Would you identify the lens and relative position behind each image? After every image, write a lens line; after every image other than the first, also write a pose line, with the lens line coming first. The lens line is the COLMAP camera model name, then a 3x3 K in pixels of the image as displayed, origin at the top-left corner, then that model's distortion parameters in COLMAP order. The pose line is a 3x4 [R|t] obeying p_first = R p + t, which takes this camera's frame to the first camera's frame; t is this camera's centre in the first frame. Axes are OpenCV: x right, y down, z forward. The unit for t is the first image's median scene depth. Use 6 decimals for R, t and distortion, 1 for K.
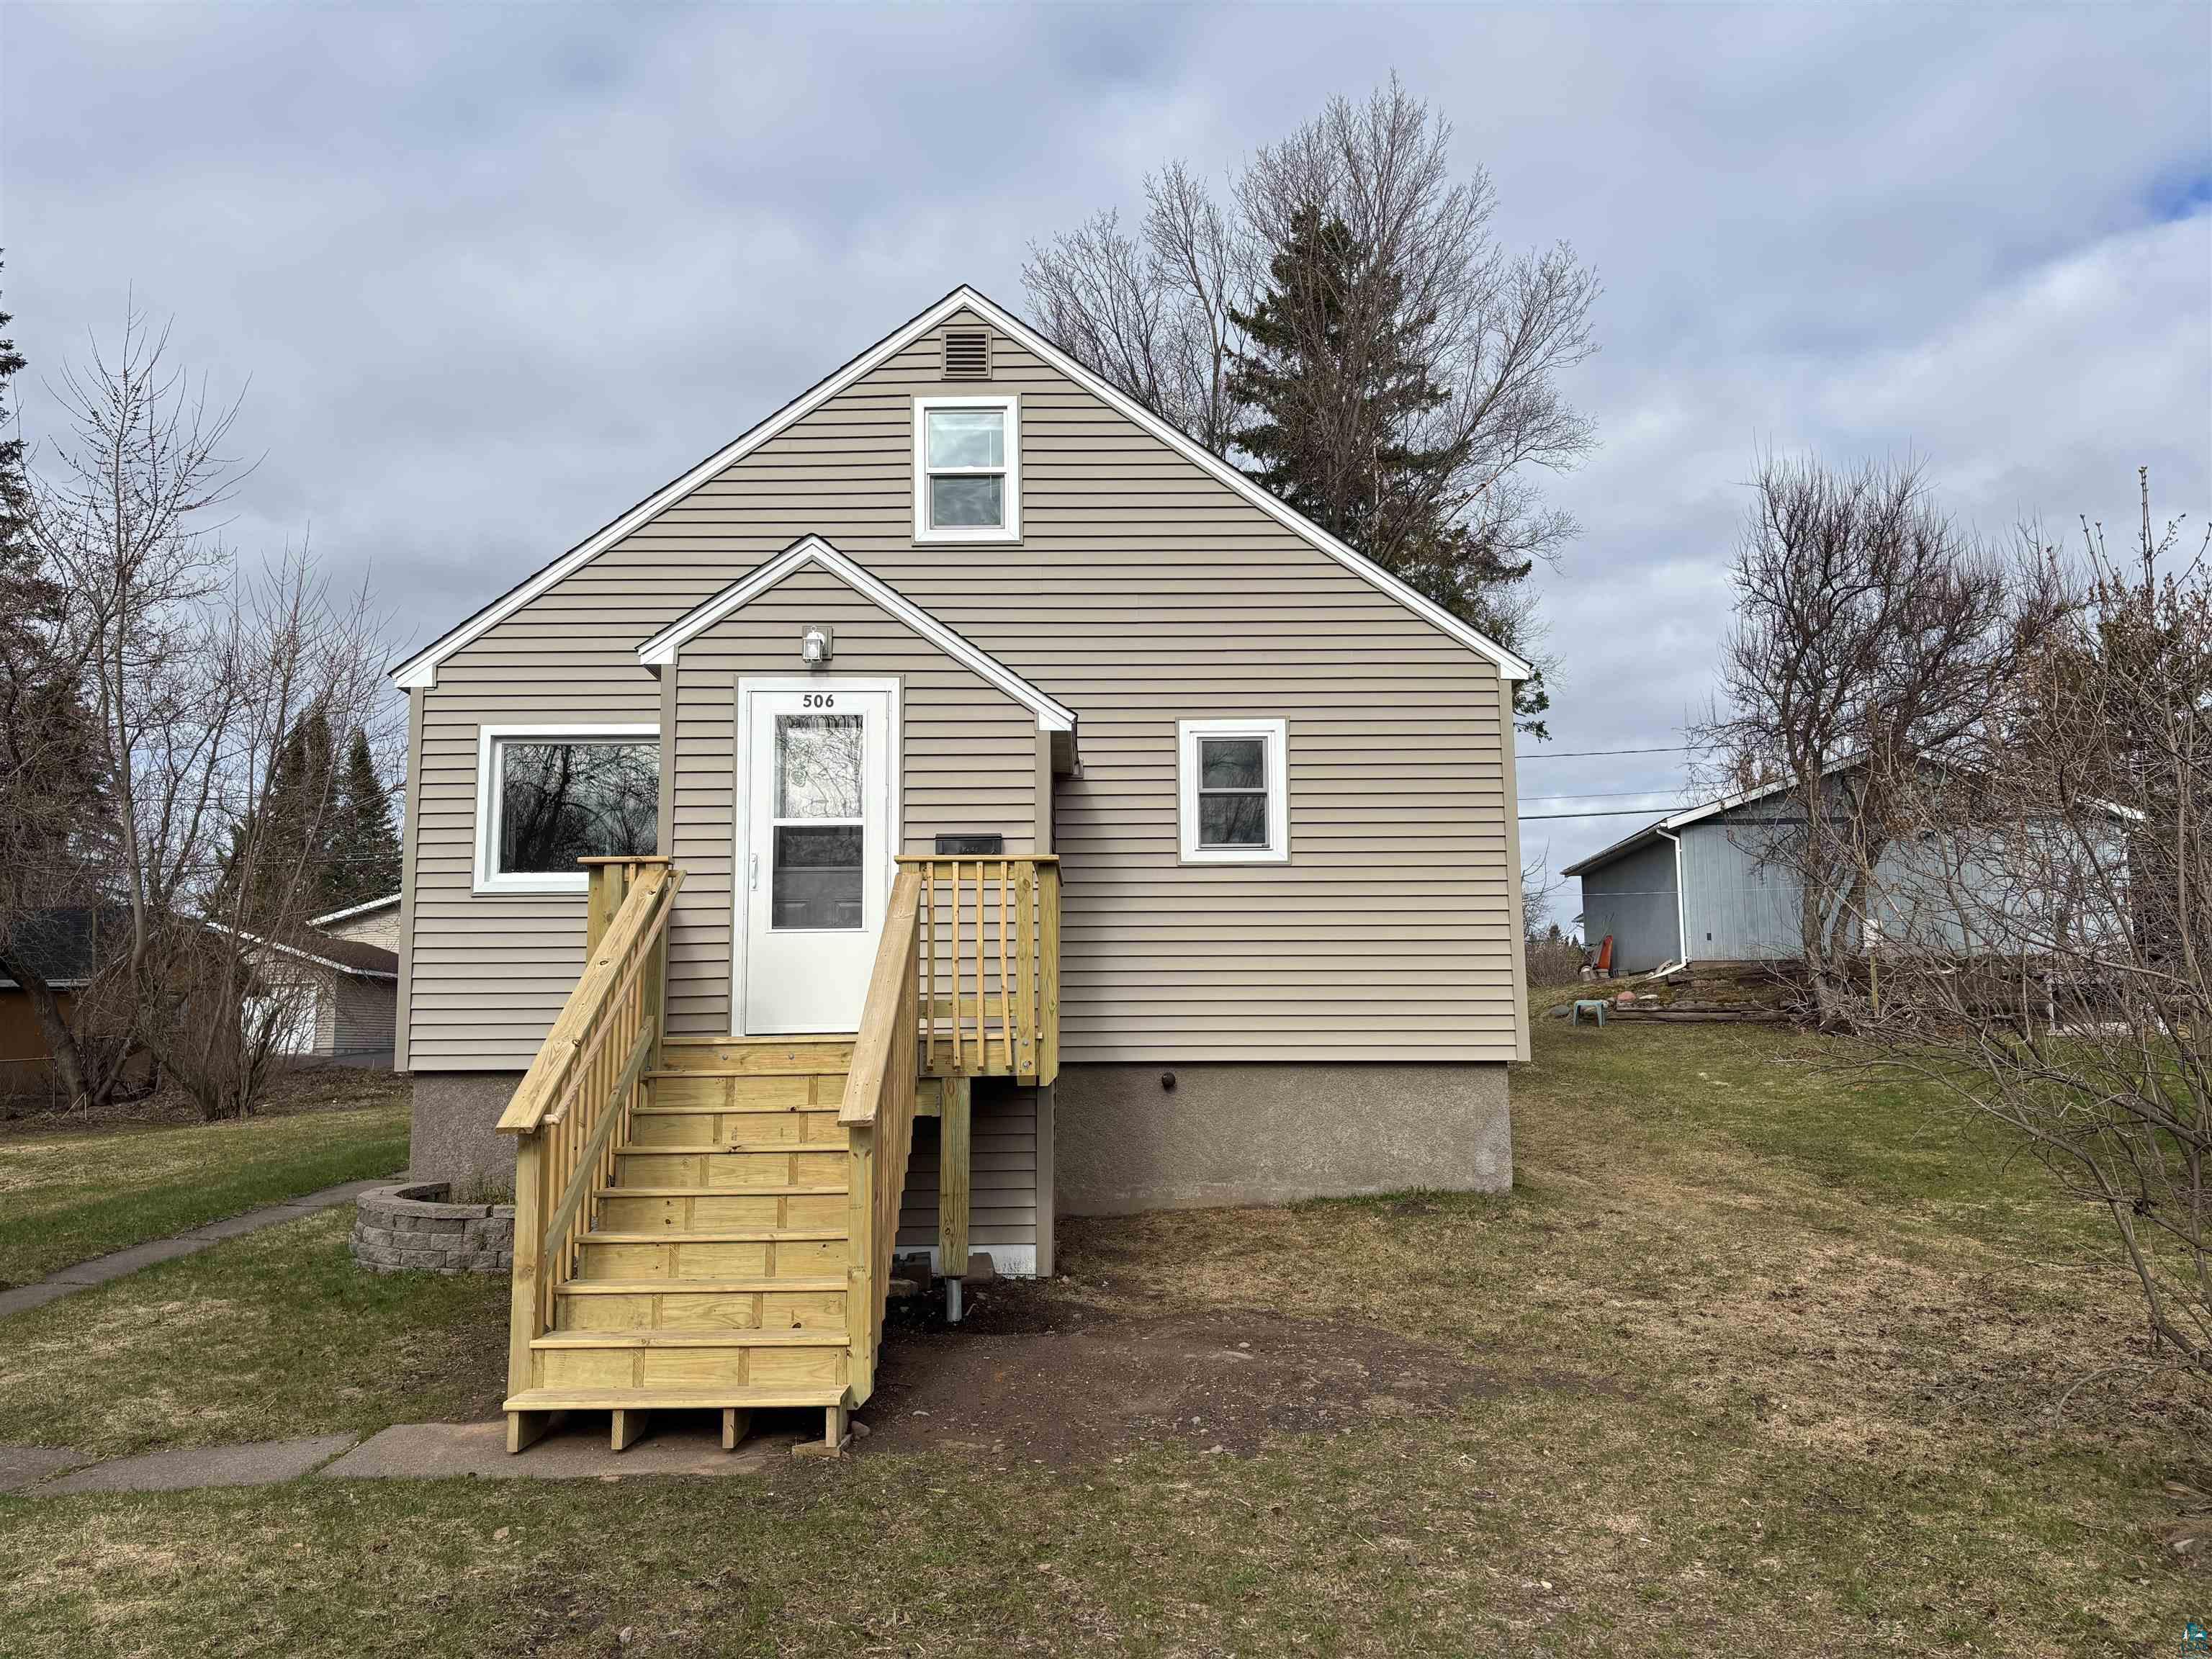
lens RADIAL K [[1670.1, 0, 1097.2], [0, 1670.1, 840.6], [0, 0, 1]] dist [0.063232, -0.066137]
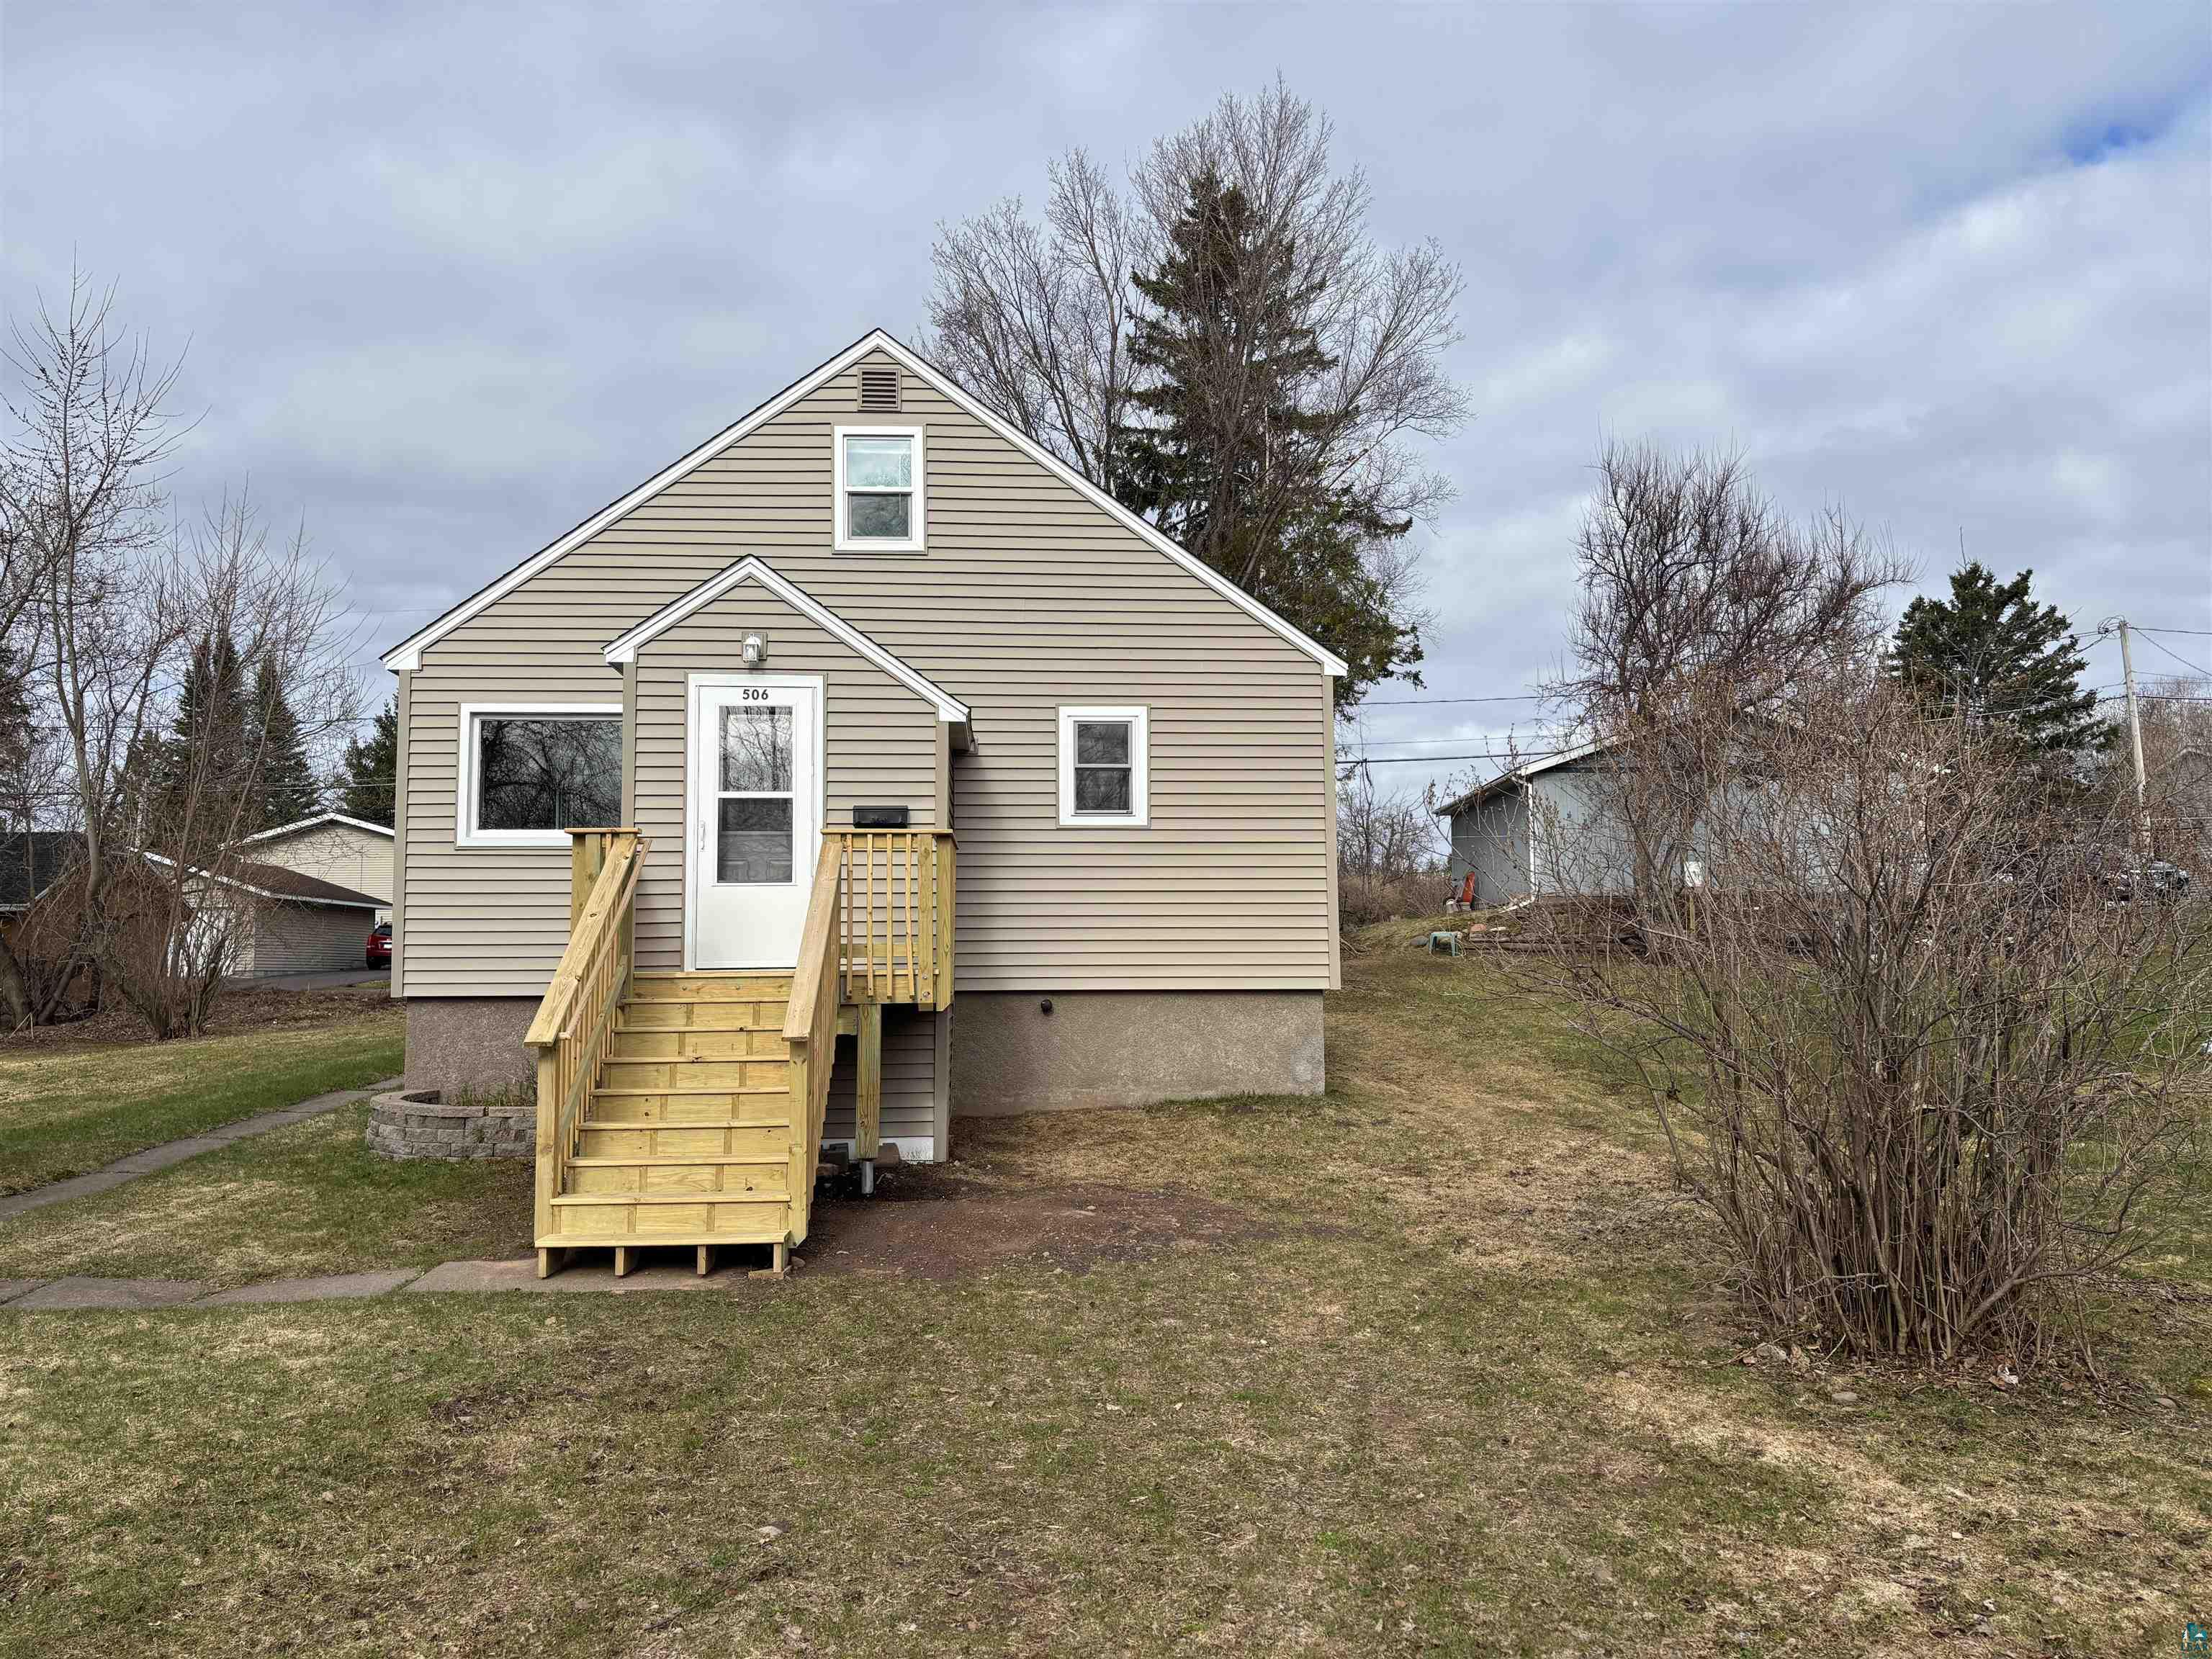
lens RADIAL K [[1670.1, 0, 1101.3], [0, 1670.1, 842.1], [0, 0, 1]] dist [0.063232, -0.066137]
pose [[0.998493, 0.007056, 0.054428, 0.015816], [-0.009601, 0.998866, 0.046633, -0.031305], [-0.054038, -0.047085, 0.997428, -0.199808]]
